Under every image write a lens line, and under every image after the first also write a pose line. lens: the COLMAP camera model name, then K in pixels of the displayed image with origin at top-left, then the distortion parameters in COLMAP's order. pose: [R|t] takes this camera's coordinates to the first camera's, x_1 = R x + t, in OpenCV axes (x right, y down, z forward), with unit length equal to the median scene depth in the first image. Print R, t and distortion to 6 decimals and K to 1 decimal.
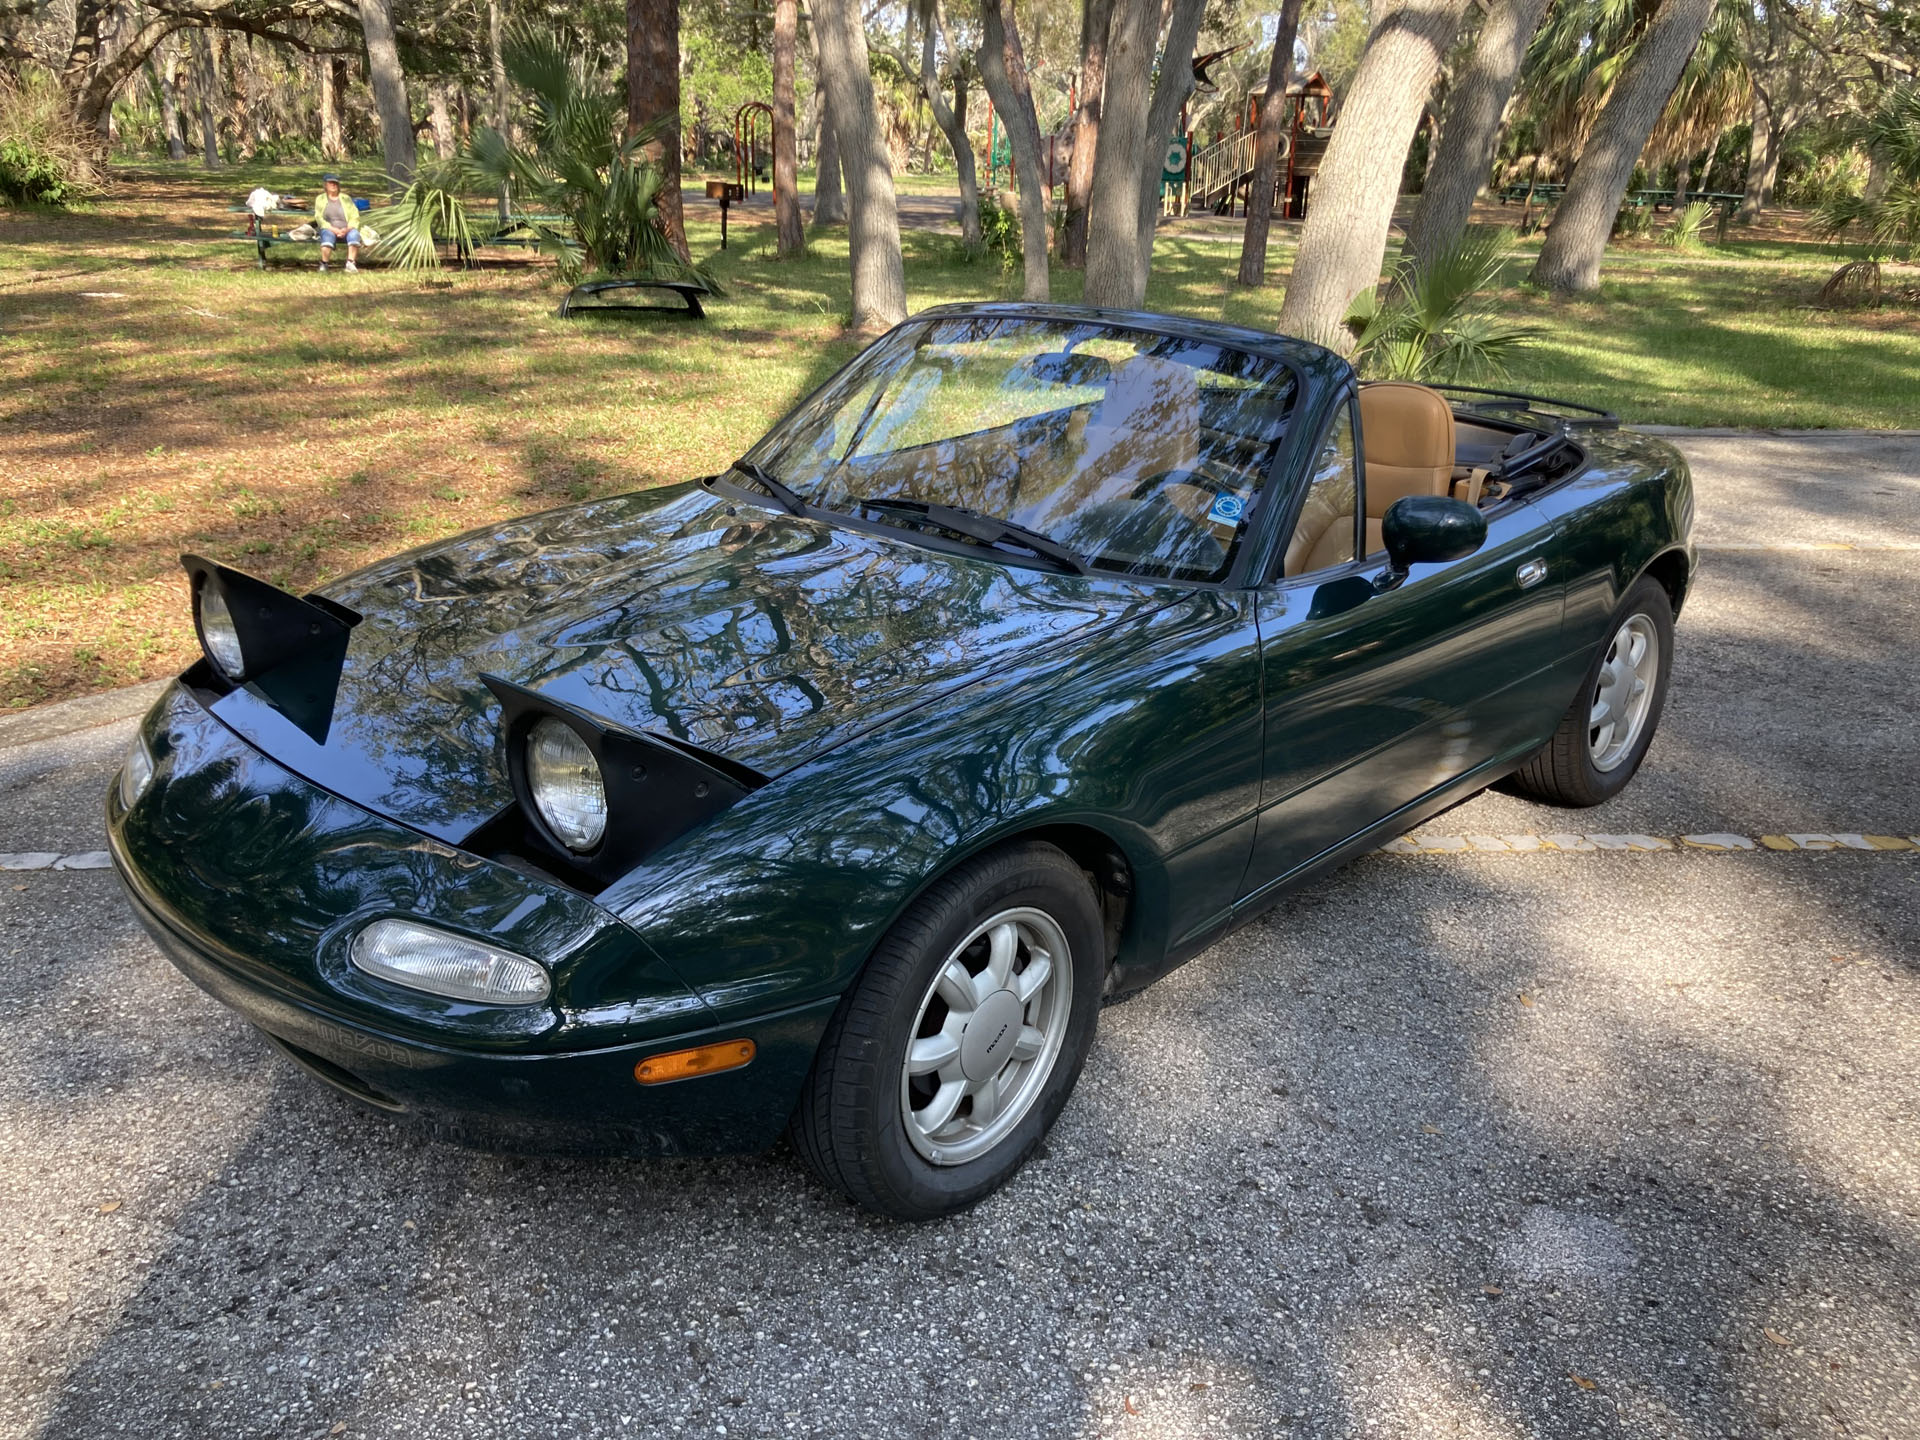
lens RADIAL K [[1602.5, 0, 958.2], [0, 1602.5, 727.8], [0, 0, 1]] dist [-0.003837, 0.033652]
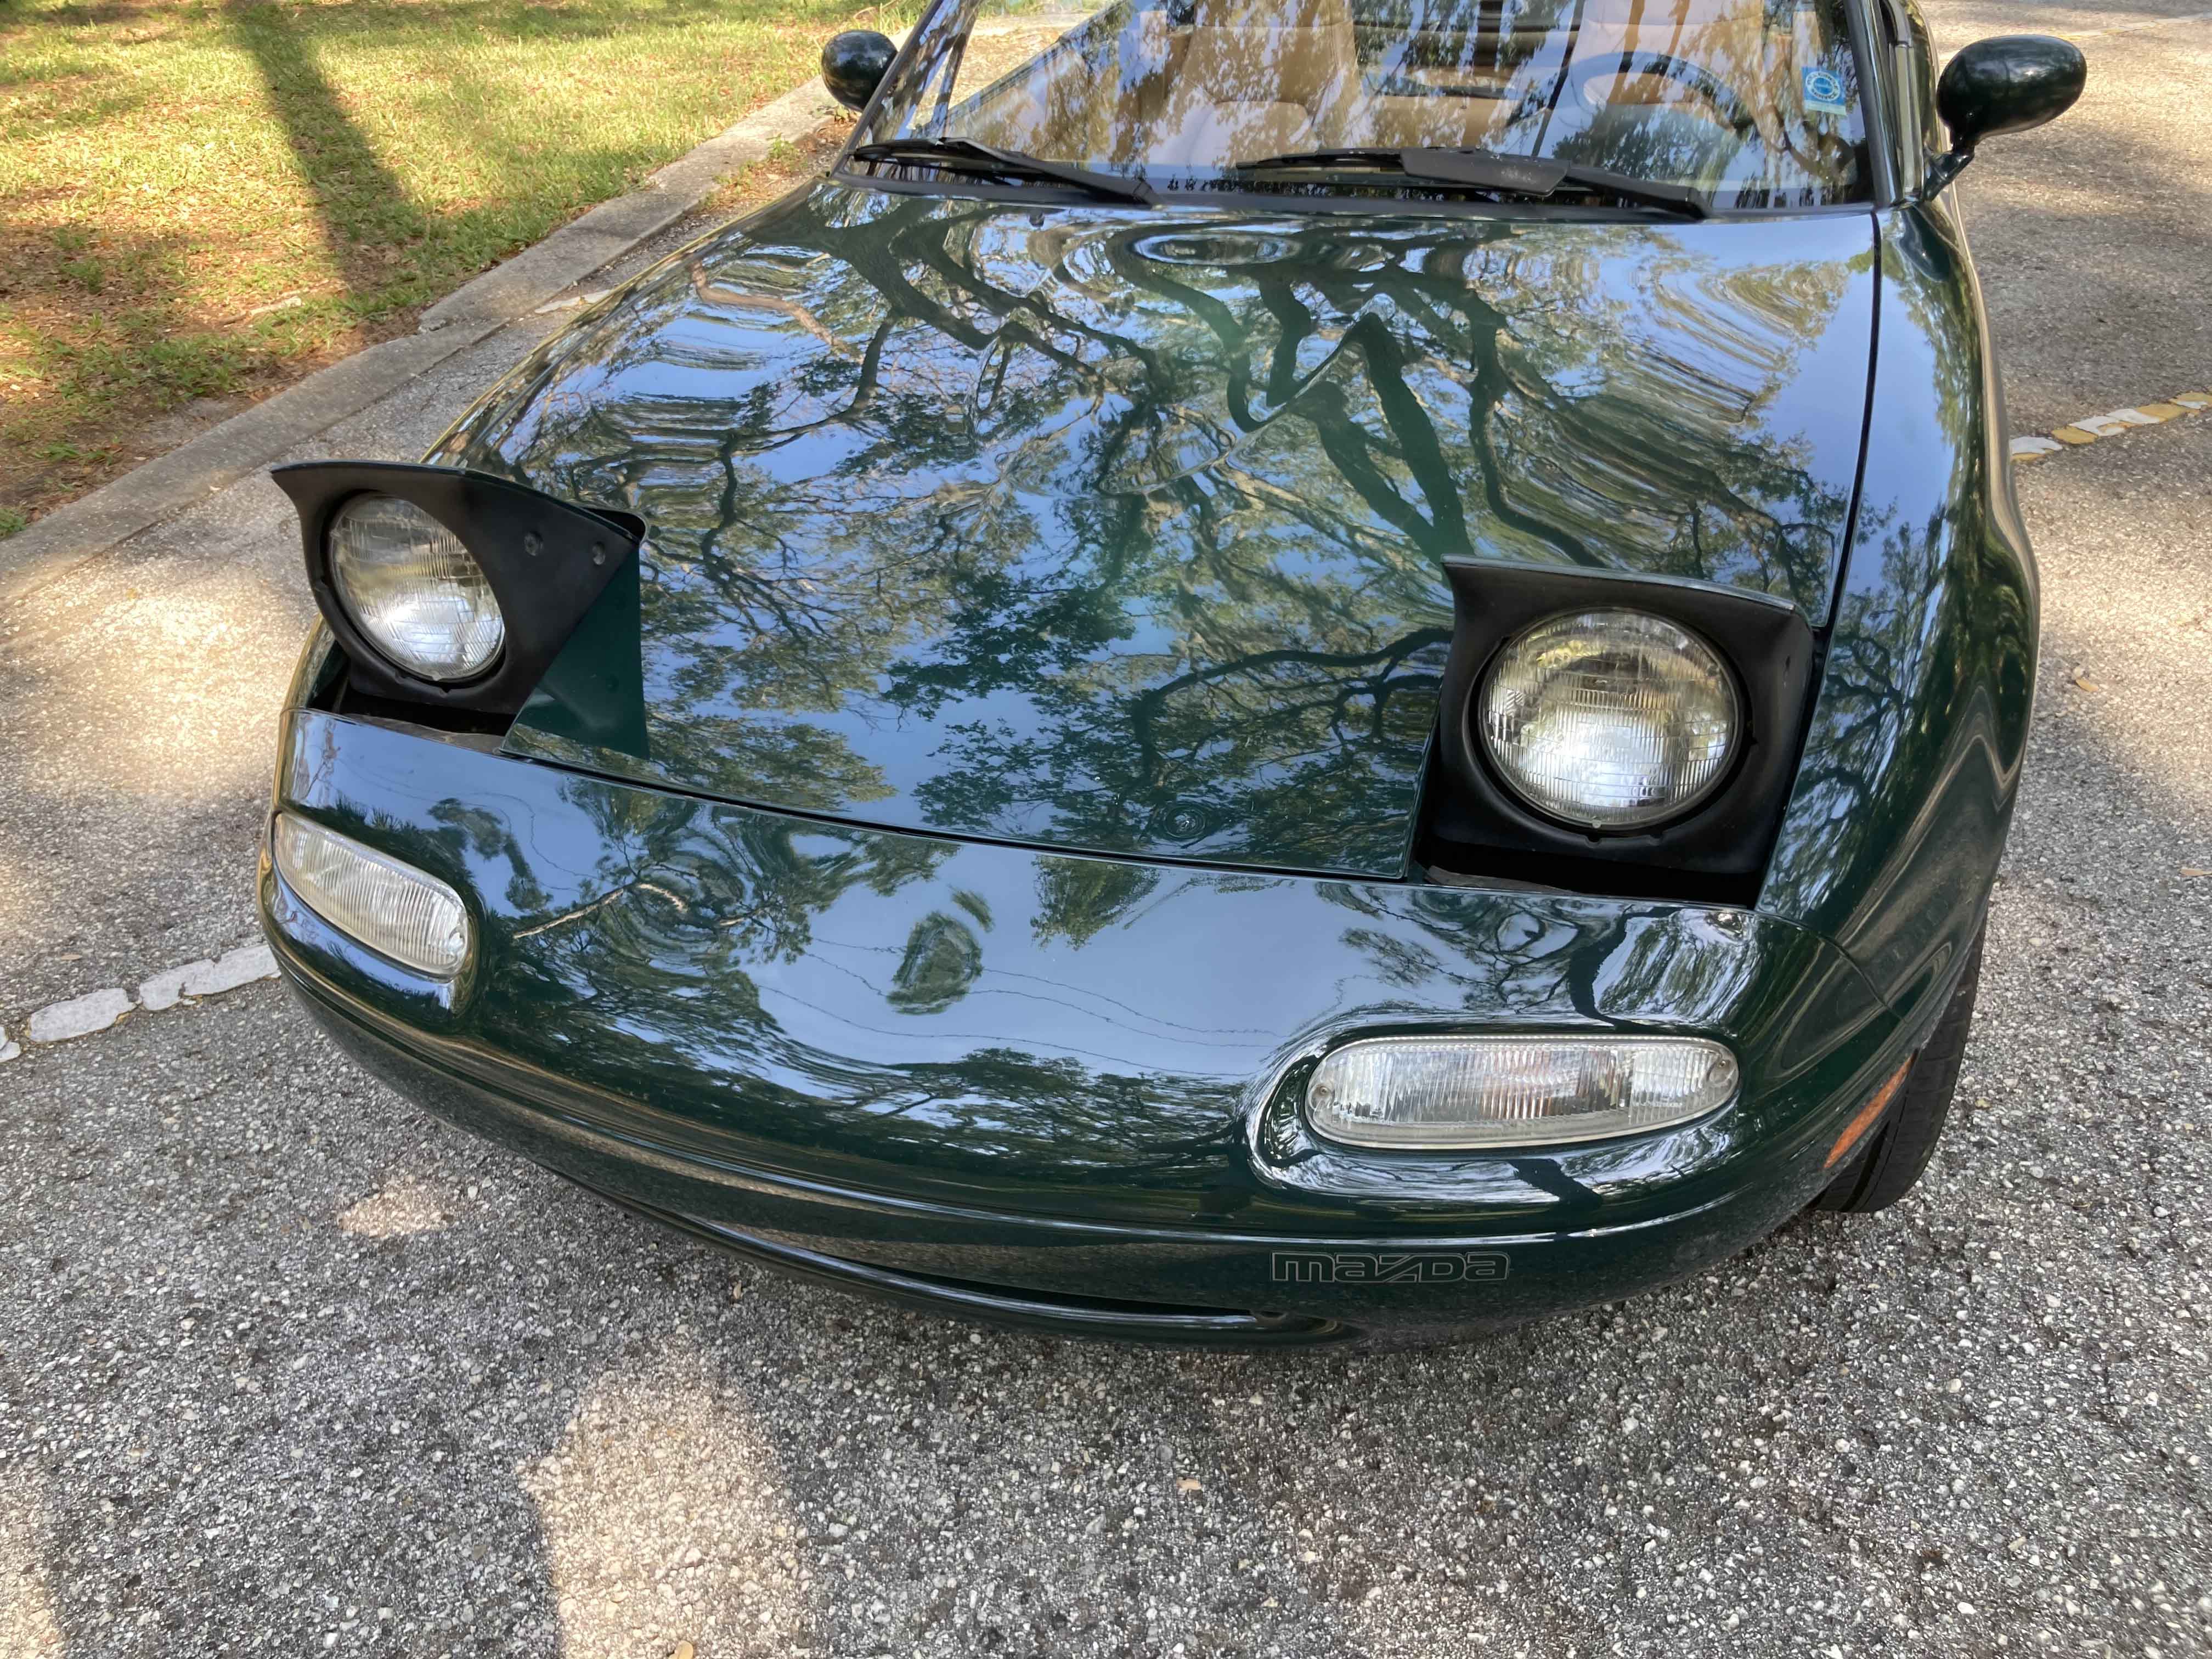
lens RADIAL K [[1846.2, 0, 1121.1], [0, 1846.2, 824.6], [0, 0, 1]] dist [-0.003837, 0.033652]
pose [[0.904815, -0.265938, 0.332546, -0.494580], [0.193819, 0.952611, 0.234449, -0.091078], [-0.379136, -0.147679, 0.913481, 0.378590]]
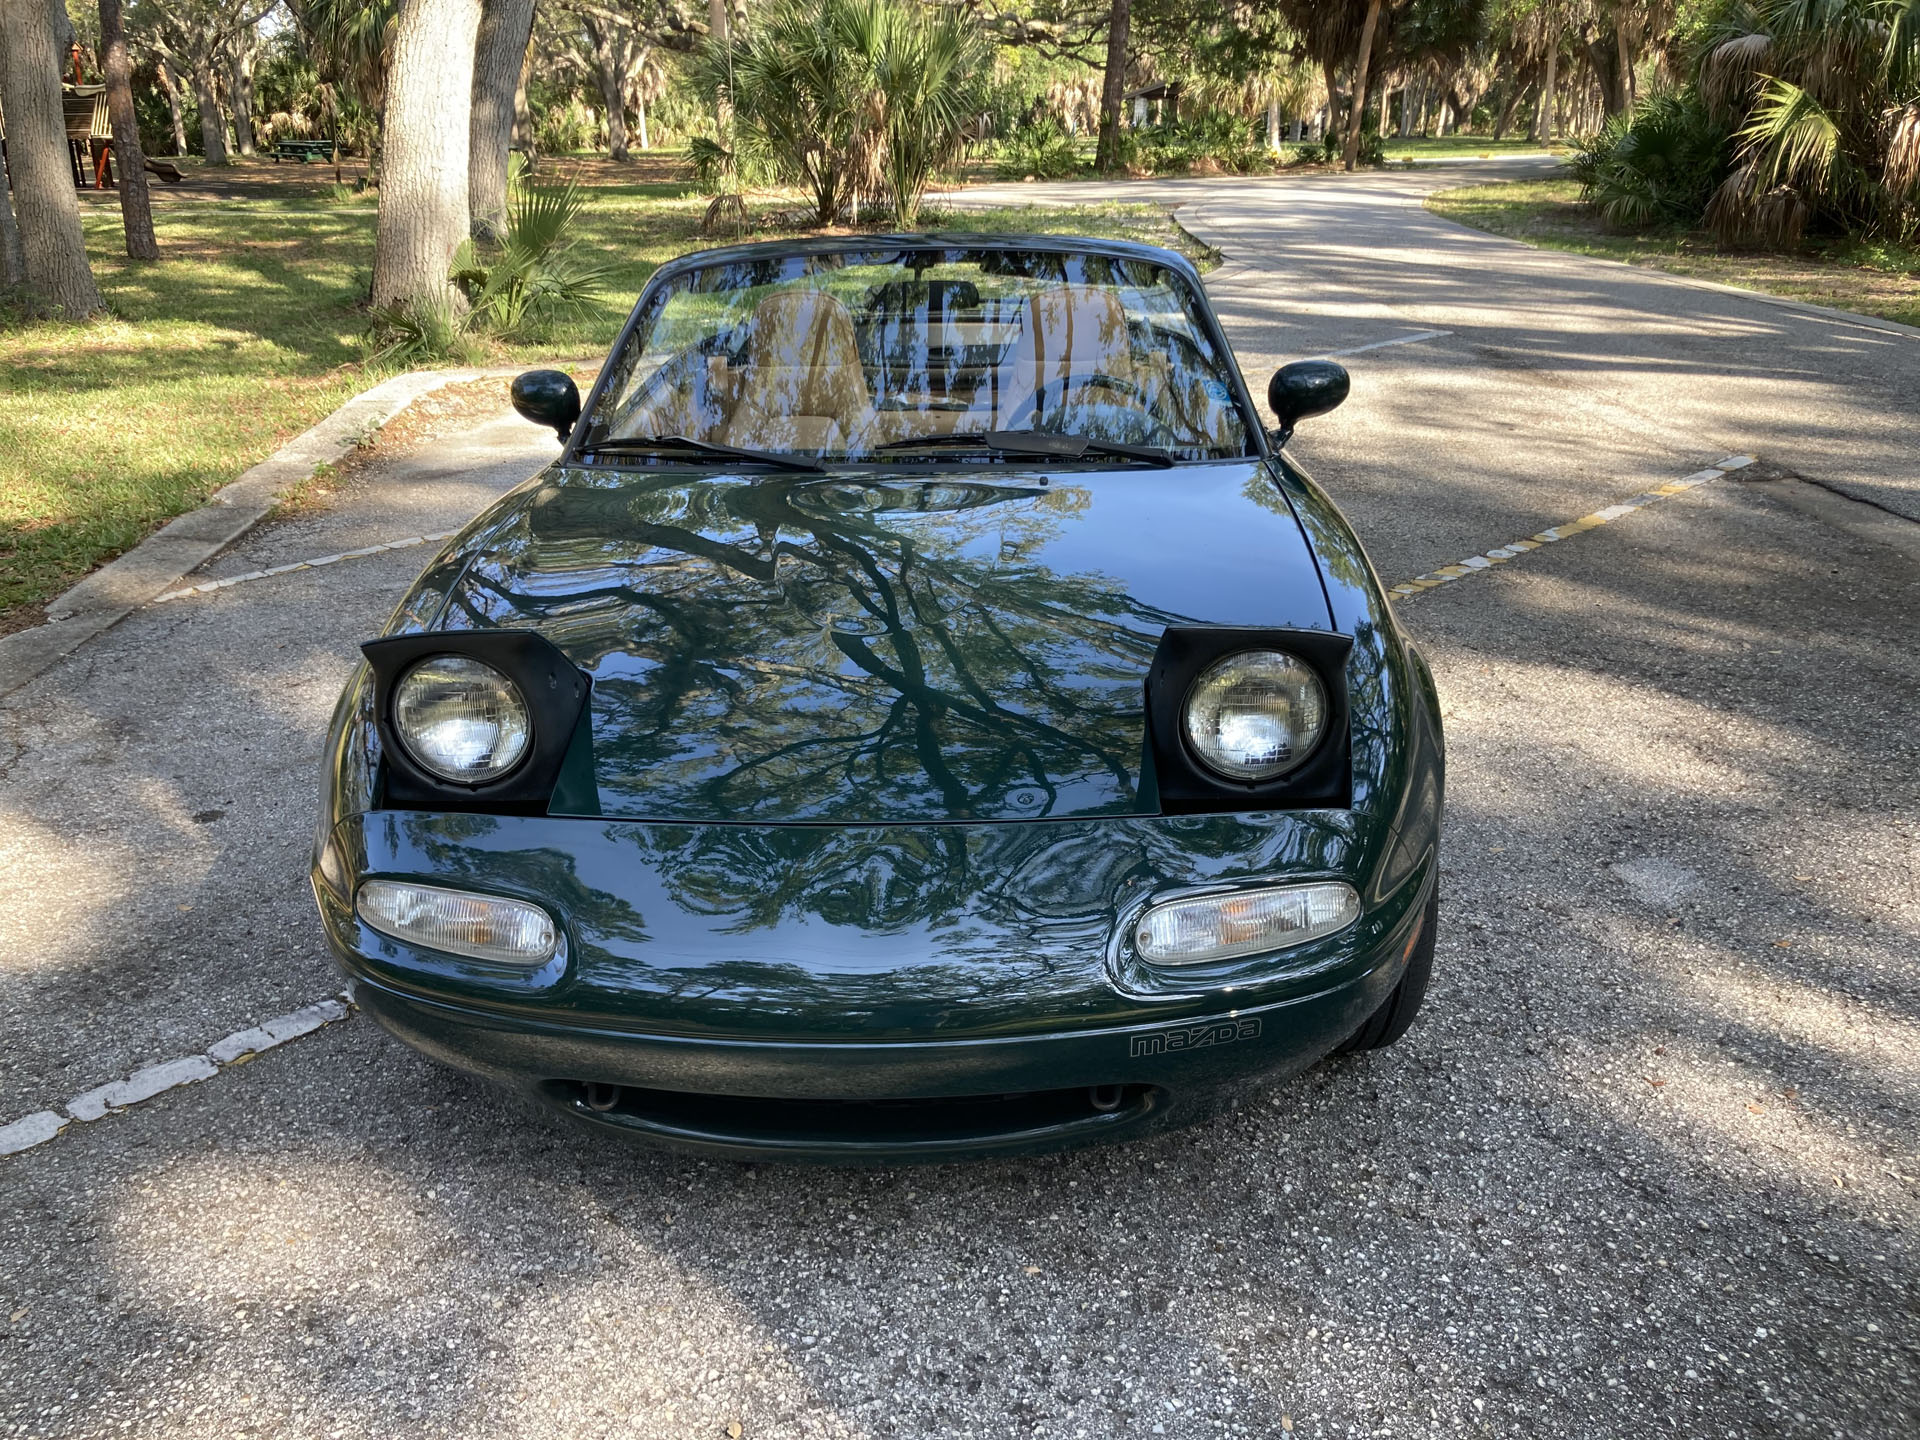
lens RADIAL K [[1602.5, 0, 953.7], [0, 1602.5, 709.3], [0, 0, 1]] dist [-0.003837, 0.033652]
pose [[0.747902, -0.256097, 0.612419, -0.789510], [0.247842, 0.963597, 0.100279, -0.090832], [-0.615805, 0.076785, 0.784148, 0.271914]]
